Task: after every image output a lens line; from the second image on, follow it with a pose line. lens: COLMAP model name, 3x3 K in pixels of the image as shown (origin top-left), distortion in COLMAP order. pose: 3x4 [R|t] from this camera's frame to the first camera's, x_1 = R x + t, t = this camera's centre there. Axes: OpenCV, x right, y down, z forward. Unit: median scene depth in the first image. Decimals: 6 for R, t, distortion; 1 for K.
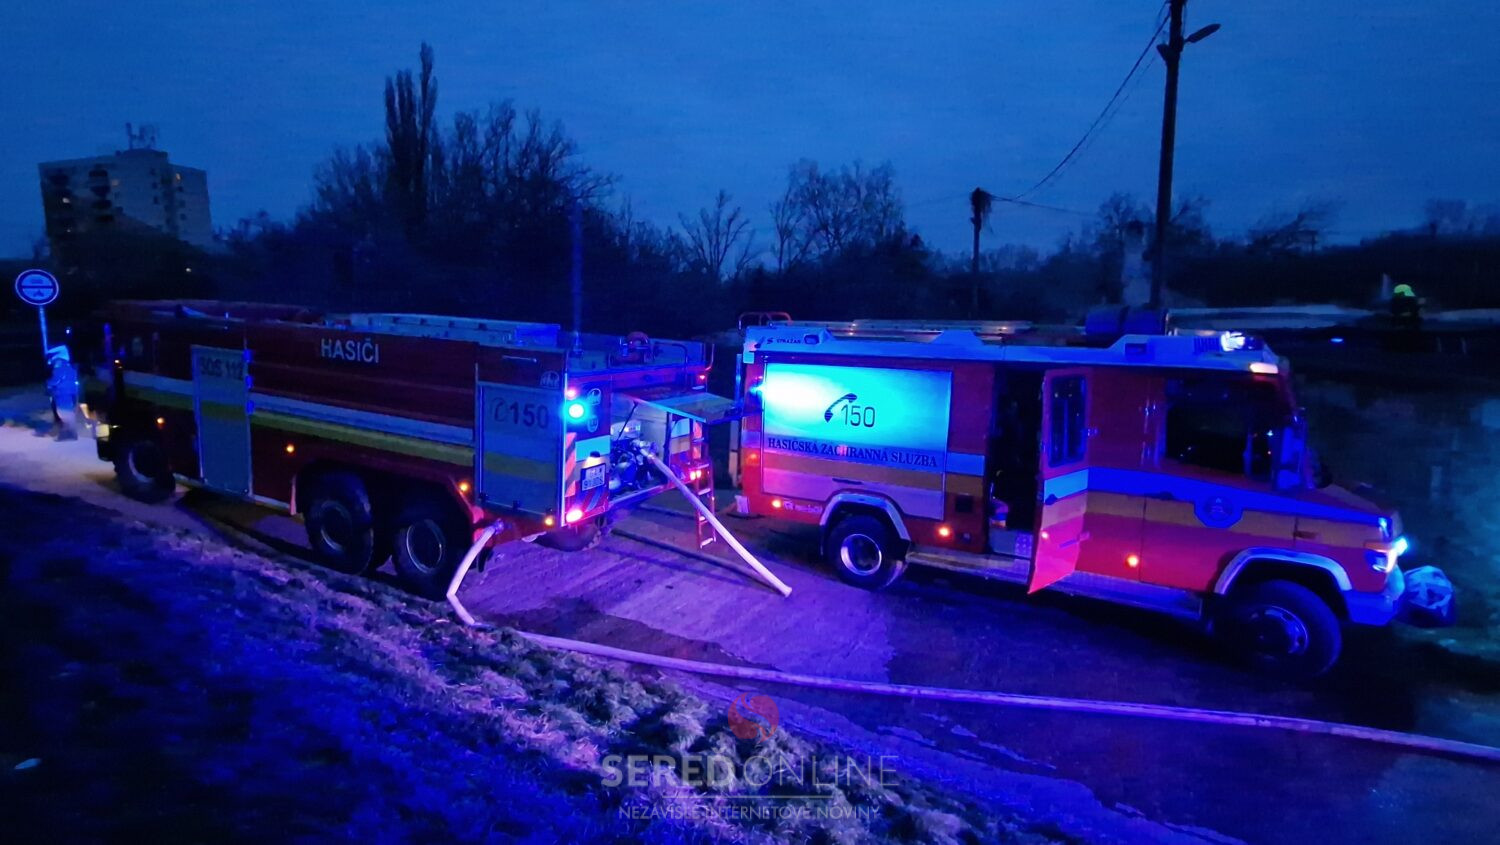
lens RADIAL K [[781.5, 0, 700.4], [0, 781.5, 423.6], [0, 0, 1]] dist [0.003136, 0.000094]
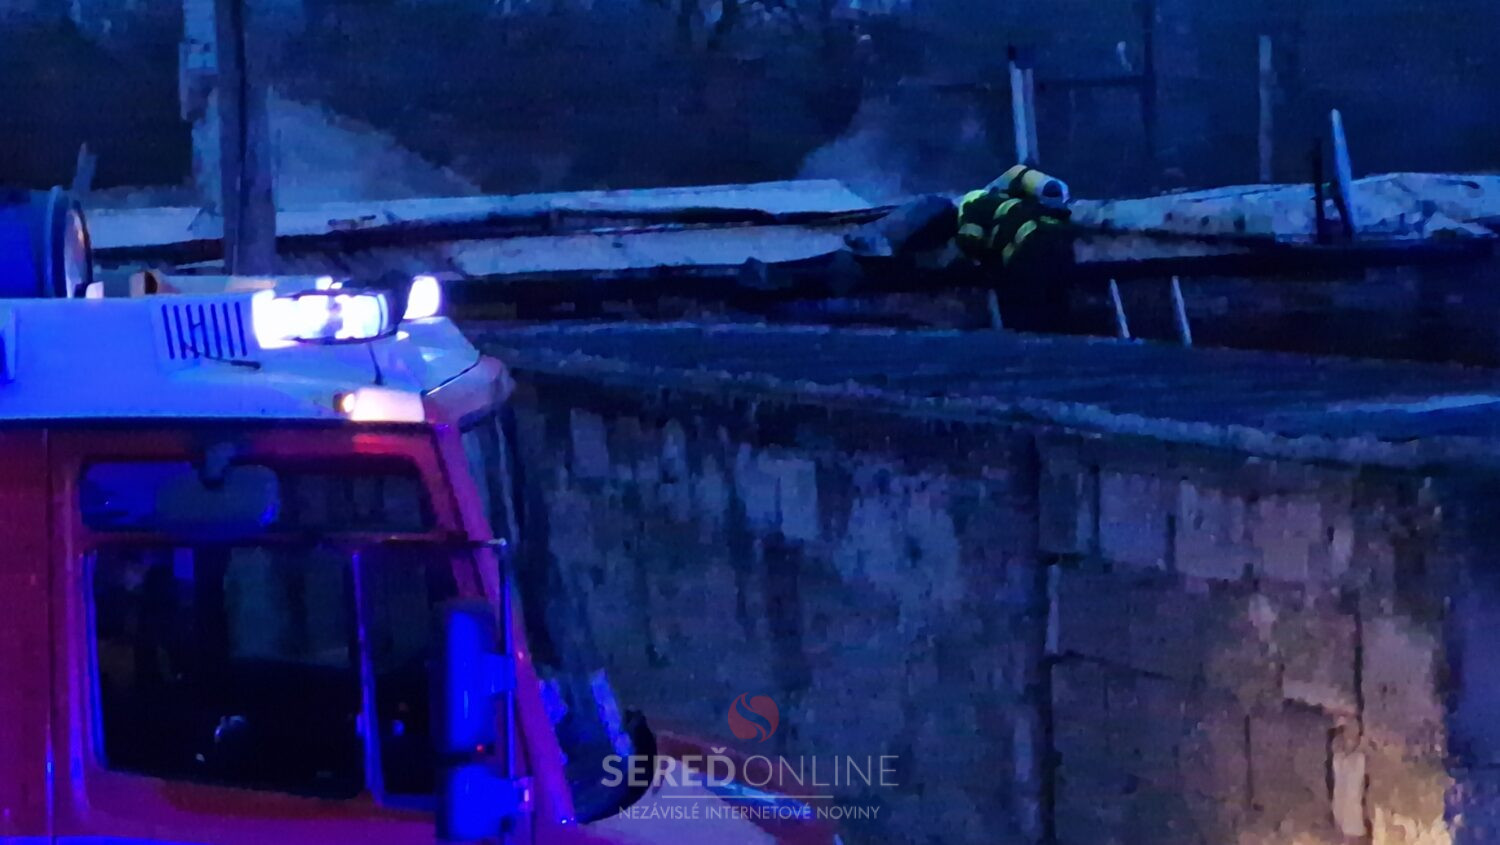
lens RADIAL K [[3717.4, 0, 746.5], [0, 3717.4, 423.7], [0, 0, 1]] dist [-0.595123, 12.251499]
pose [[0.818660, -0.050137, 0.572085, 0.066295], [0.101839, 0.993068, -0.058701, 0.018646], [-0.565176, 0.106316, 0.818091, -0.095107]]
